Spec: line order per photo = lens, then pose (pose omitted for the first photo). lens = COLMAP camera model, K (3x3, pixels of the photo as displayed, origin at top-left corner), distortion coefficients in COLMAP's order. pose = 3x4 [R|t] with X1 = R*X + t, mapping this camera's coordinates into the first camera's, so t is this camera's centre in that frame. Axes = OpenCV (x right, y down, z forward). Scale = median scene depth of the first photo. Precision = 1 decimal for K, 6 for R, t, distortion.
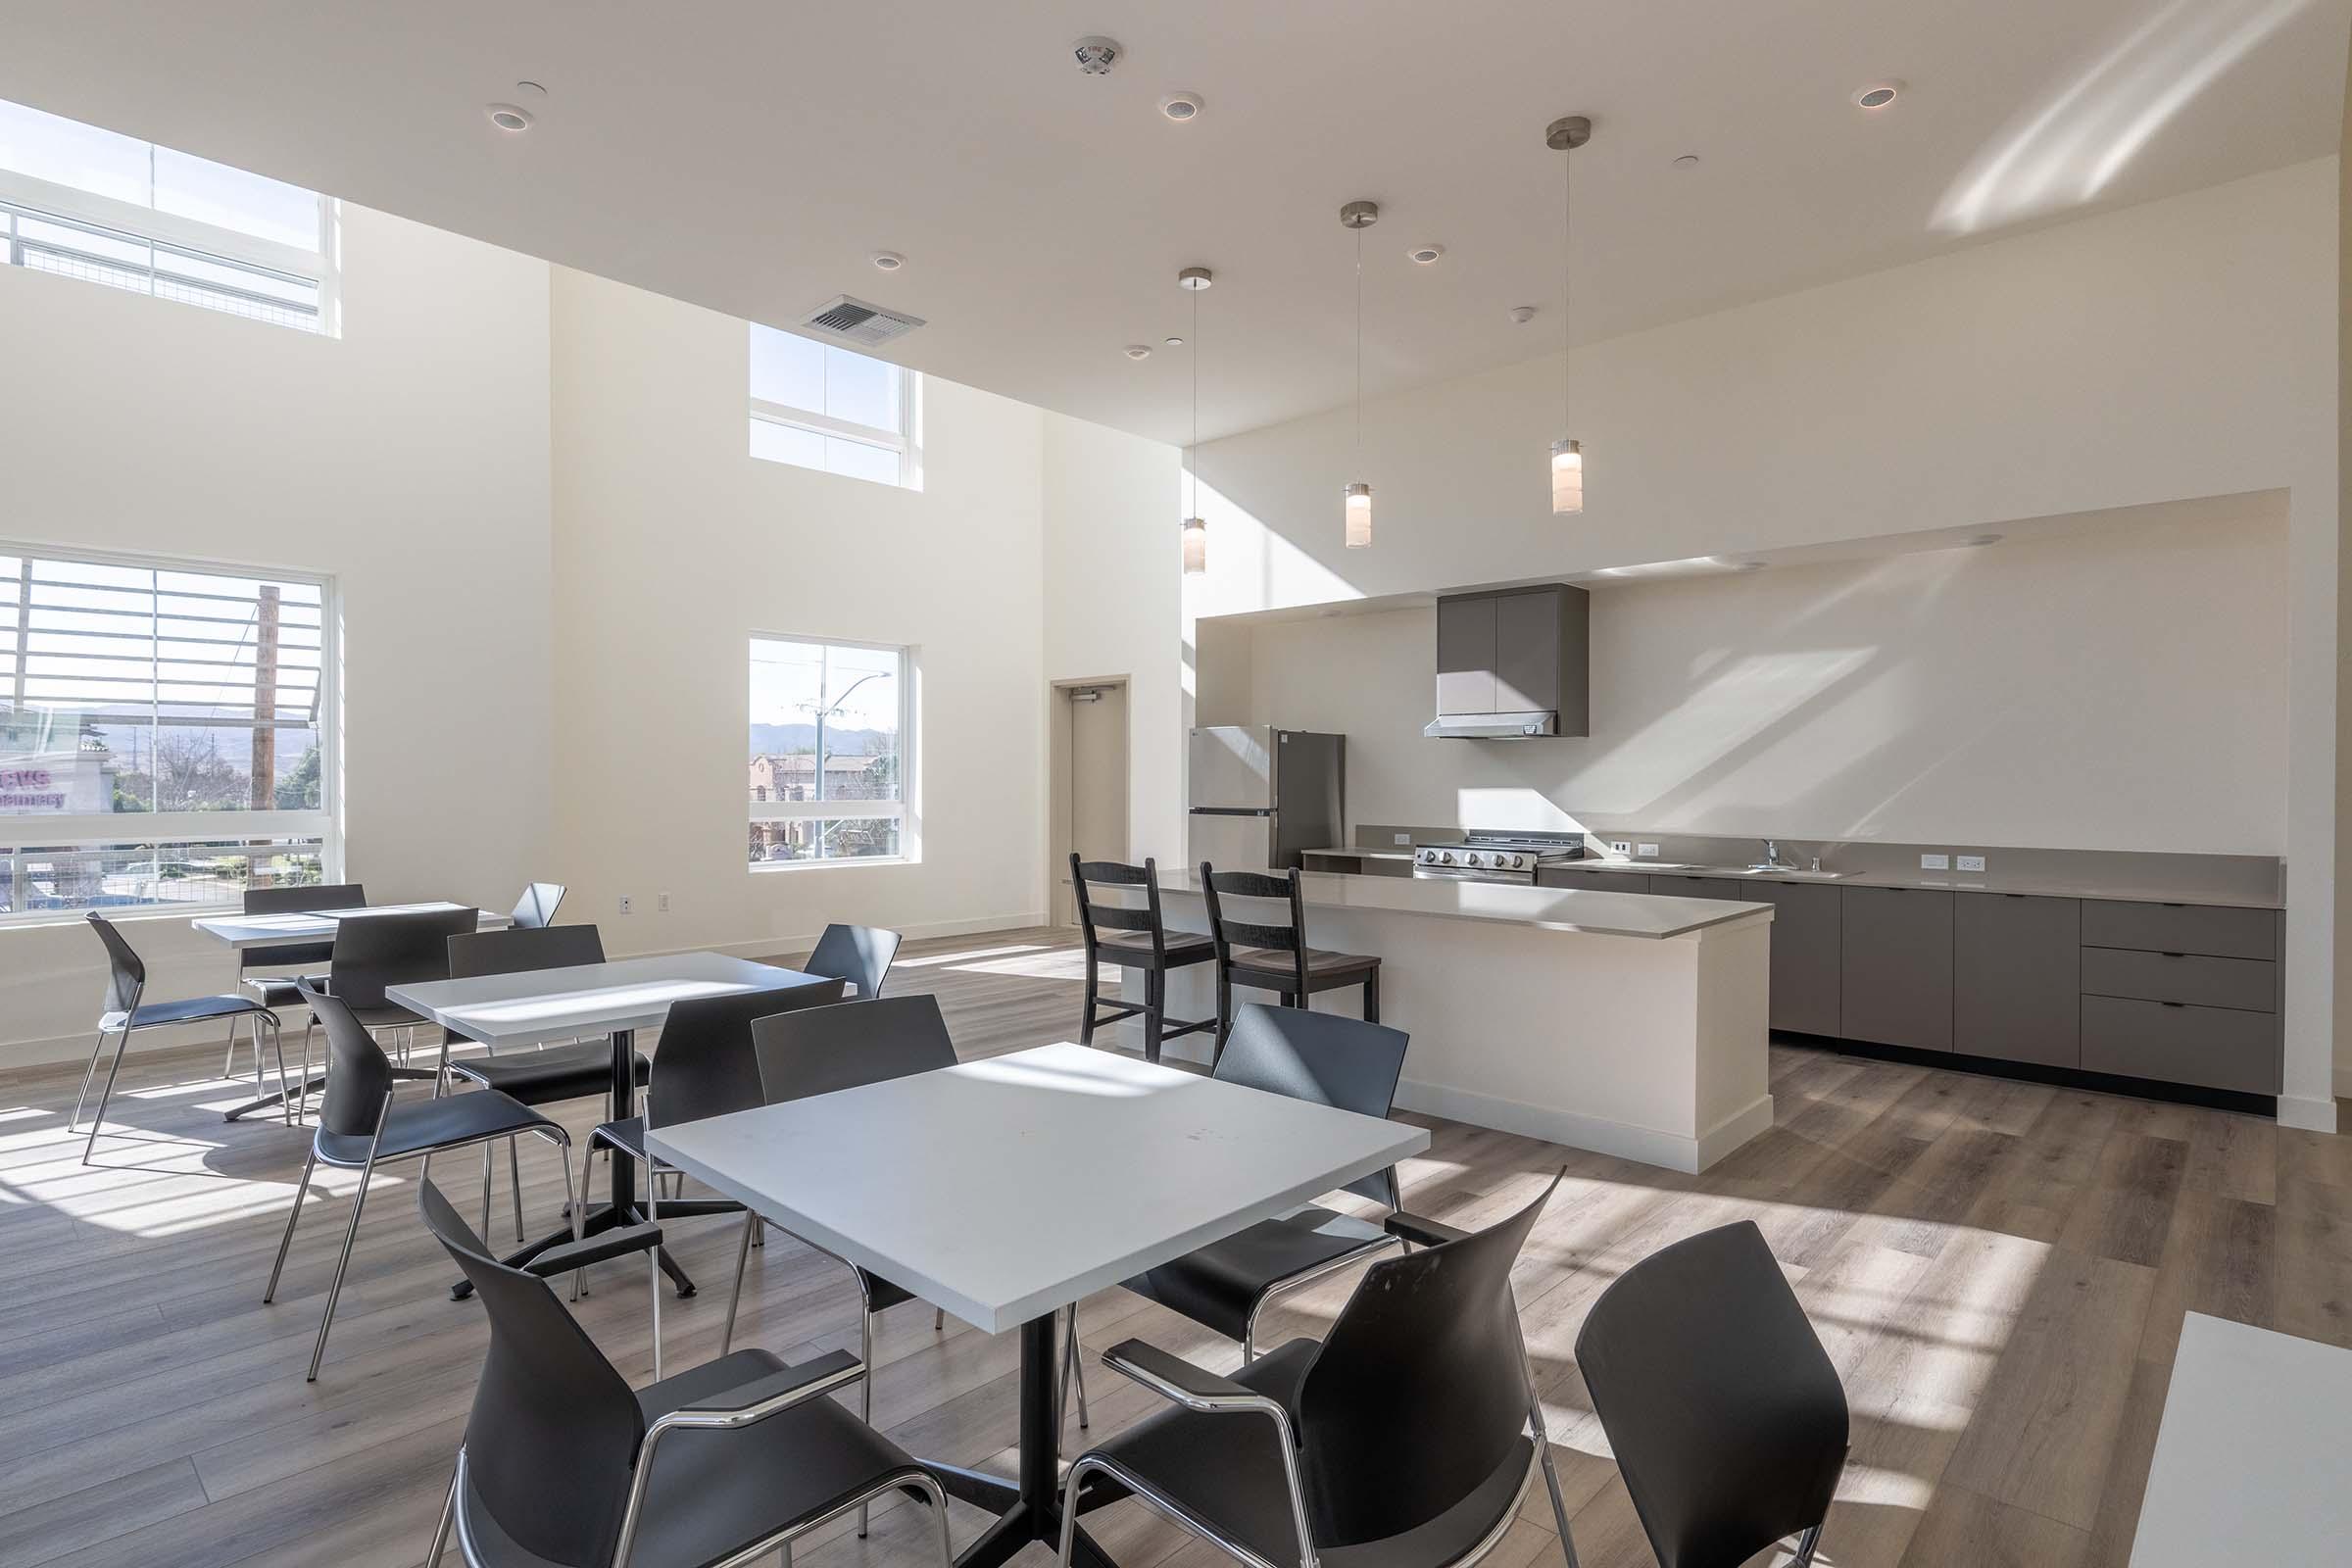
lens RADIAL K [[1174.8, 0, 1177.6], [0, 1174.8, 780.5], [0, 0, 1]] dist [0.000073, 0.000152]
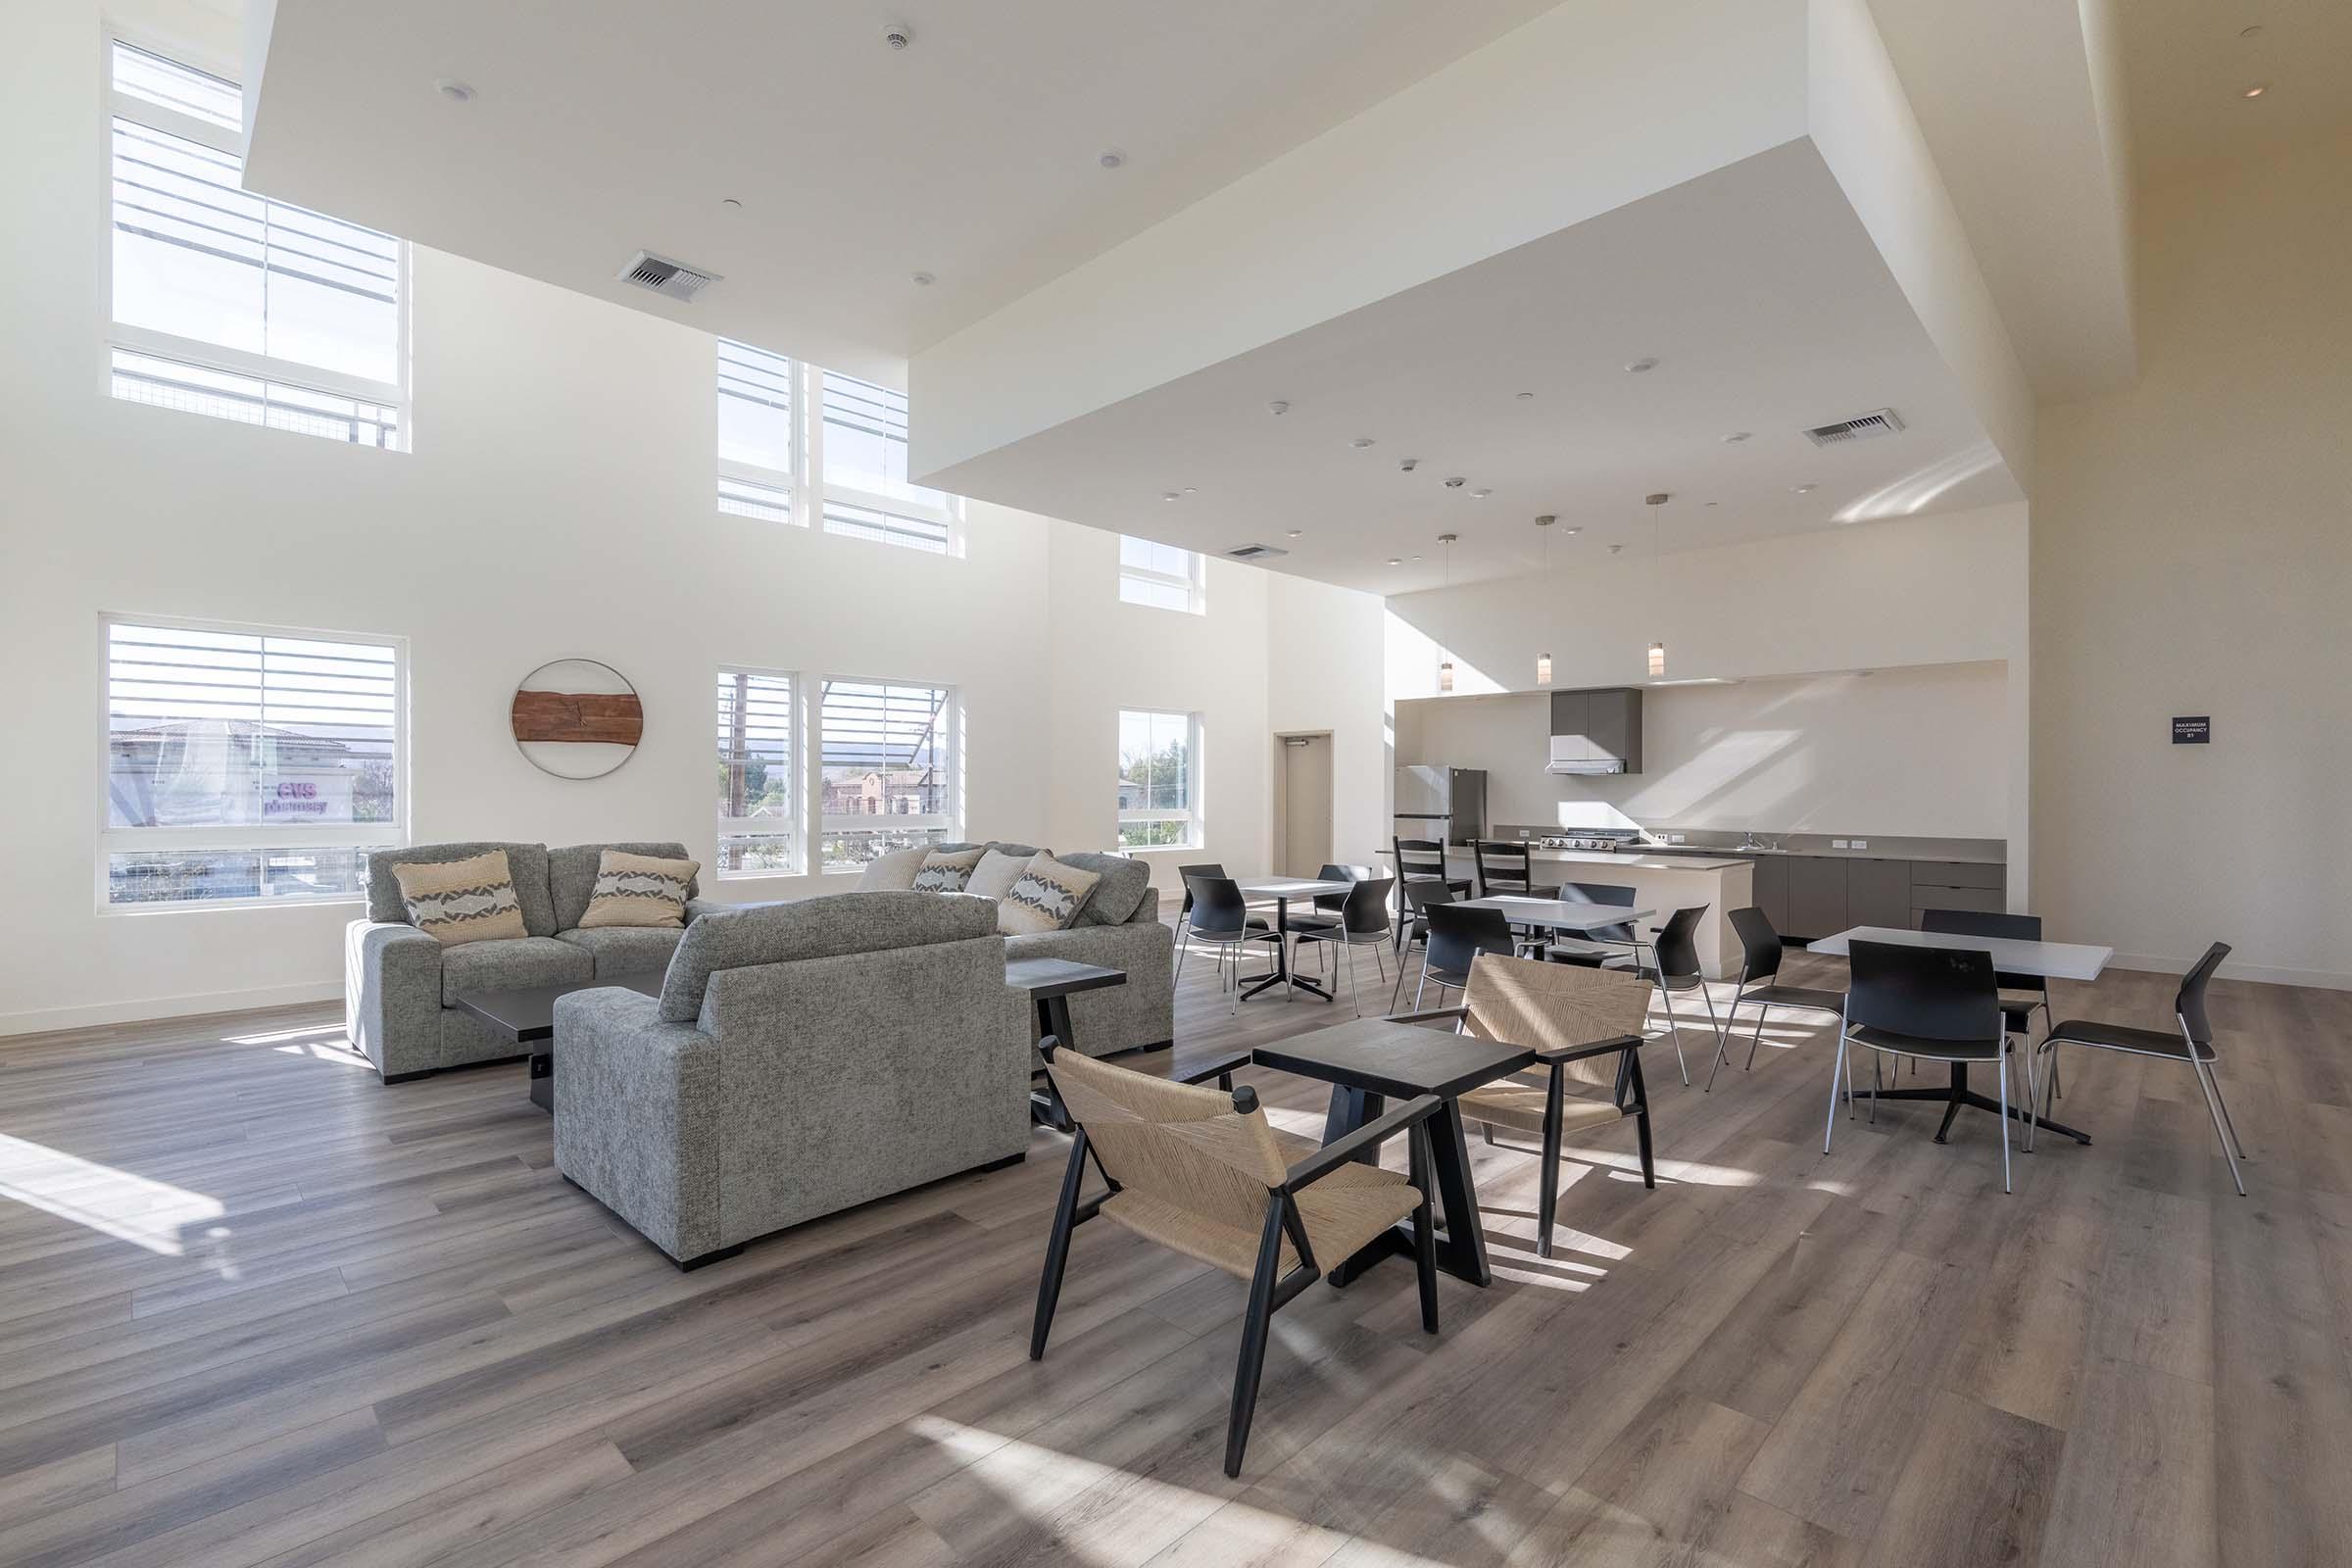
lens RADIAL K [[1041.6, 0, 1178.3], [0, 1041.6, 775.6], [0, 0, 1]] dist [0.007224, 0.000439]
pose [[0.999818, 0.002580, -0.018916, -0.308379], [-0.002886, 0.999865, -0.016170, -0.007634], [0.018872, 0.016221, 0.999690, -0.560772]]
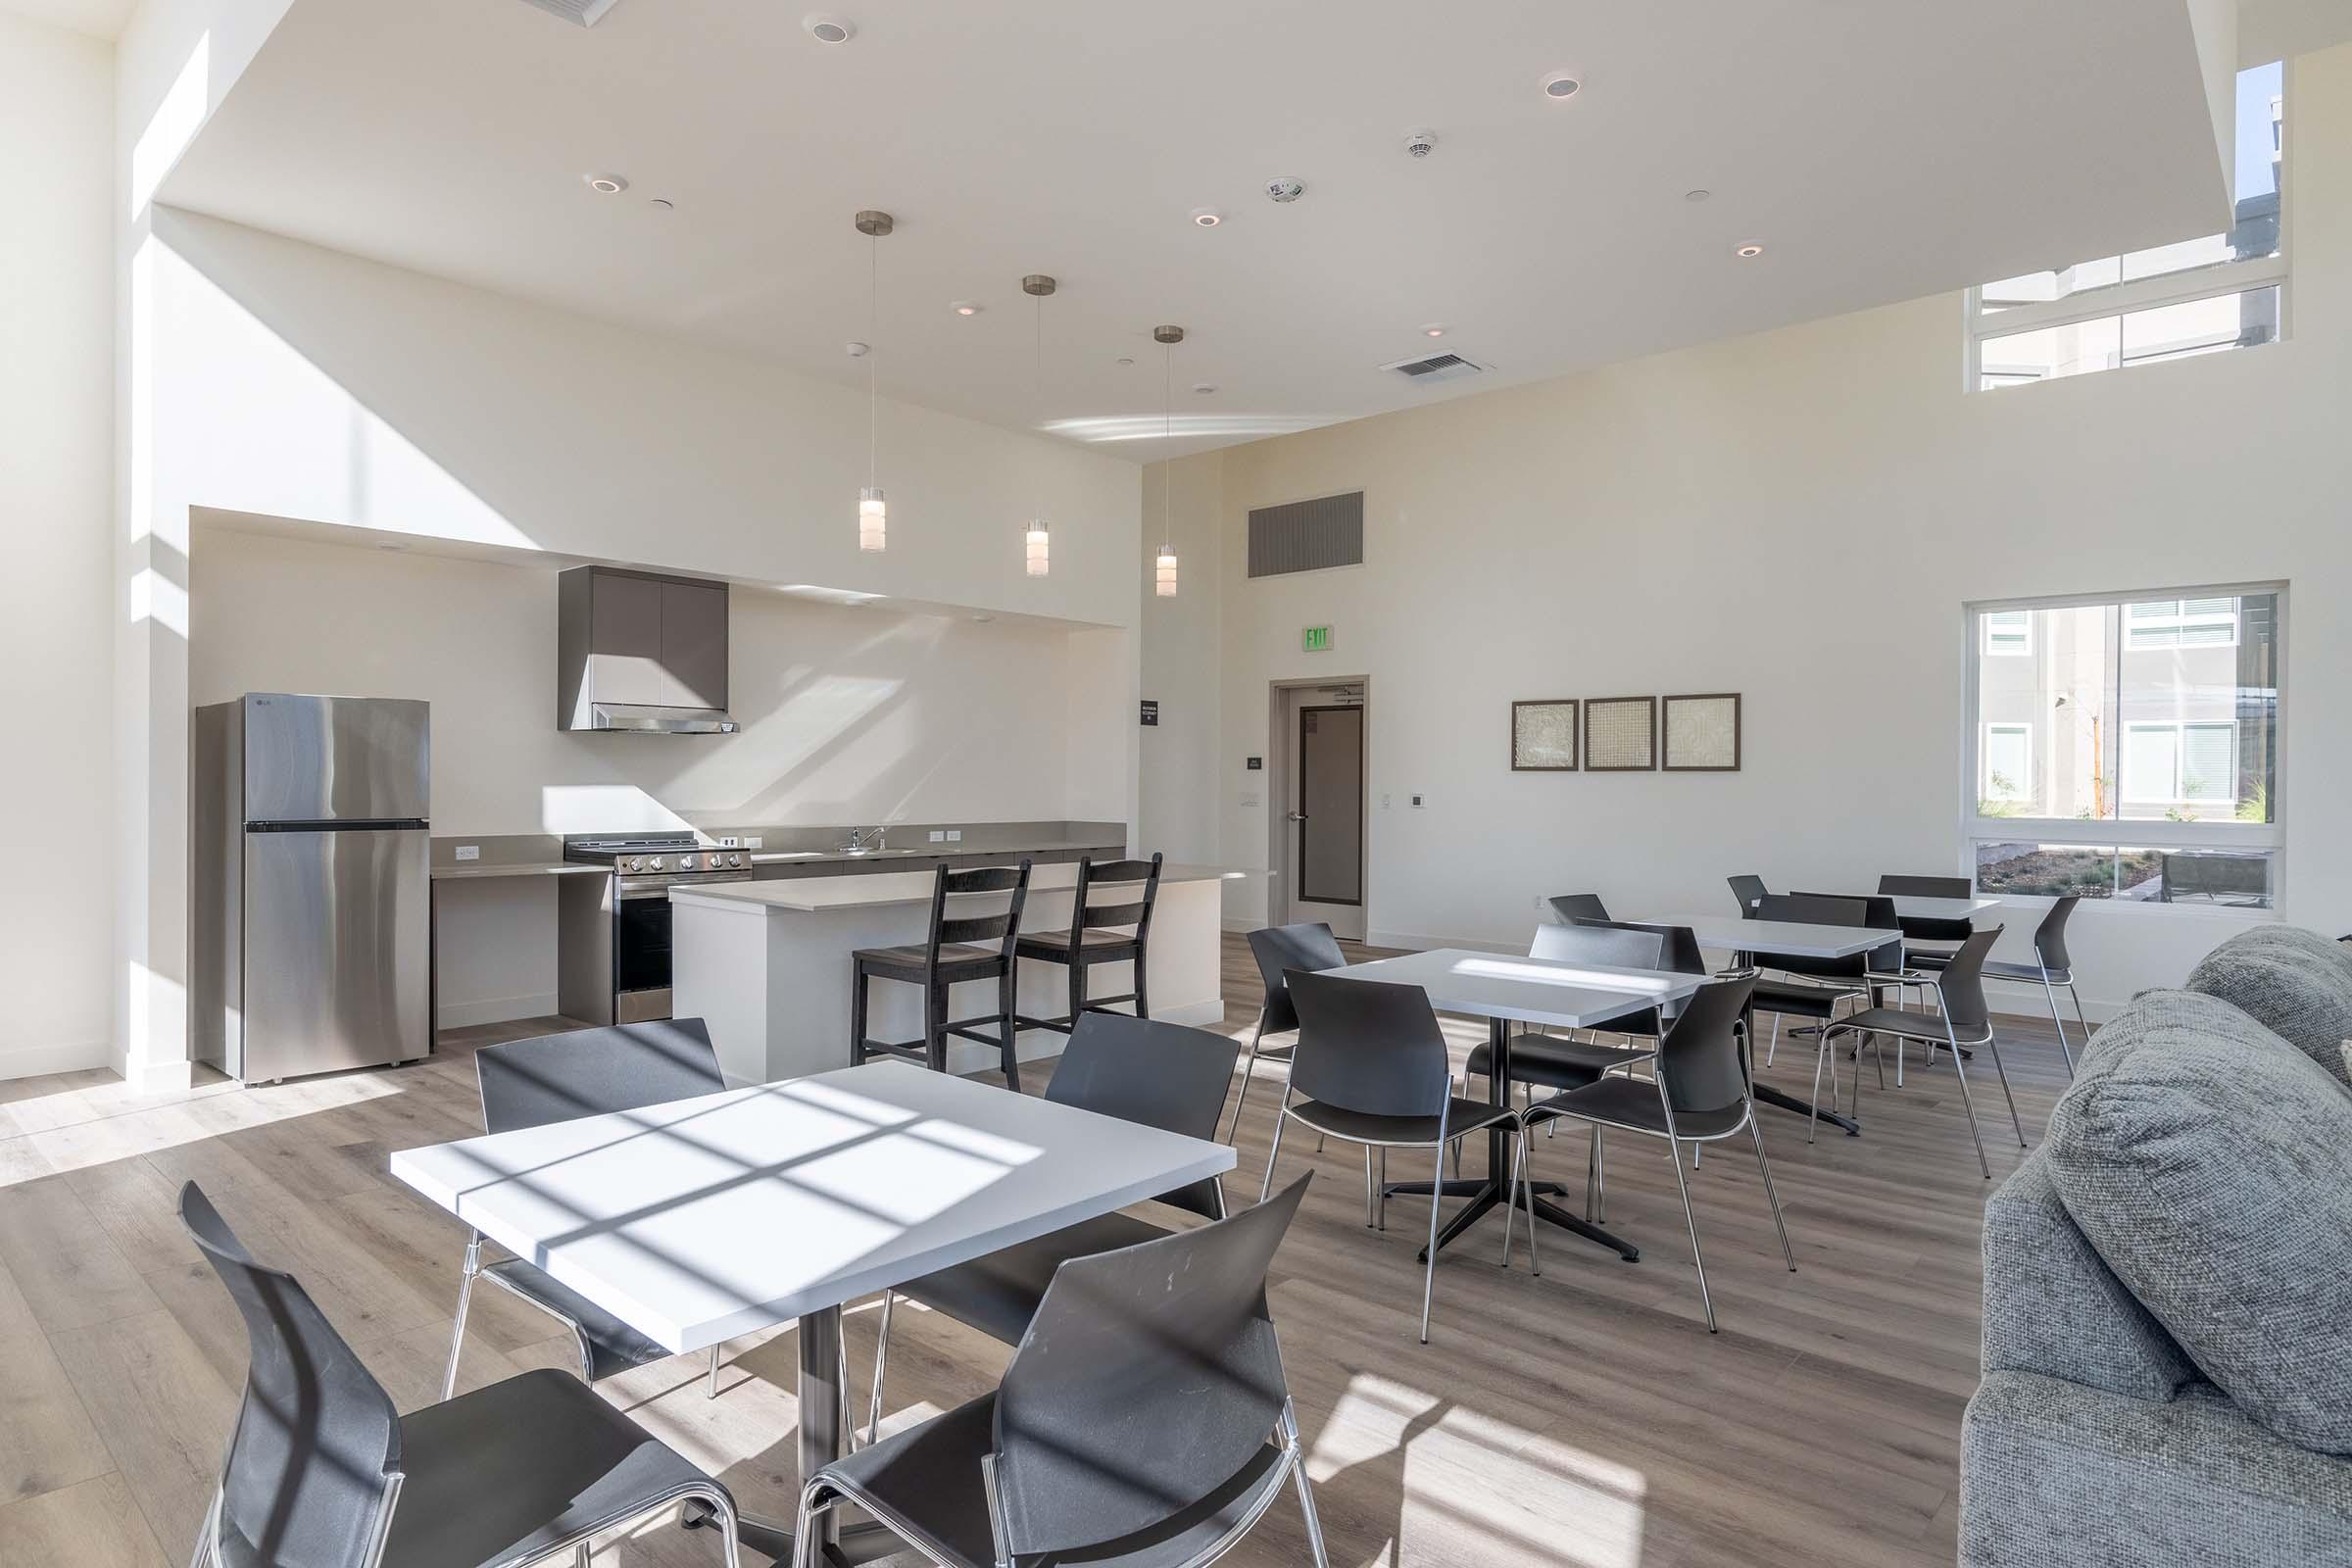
lens RADIAL K [[1322.0, 0, 1174.0], [0, 1322.0, 786.2], [0, 0, 1]] dist [0.001827, 0.001020]
pose [[-0.042481, -0.009001, 0.999057, -0.789409], [-0.006266, 0.999942, 0.008743, -0.005645], [-0.999078, -0.005889, -0.042535, 0.636065]]
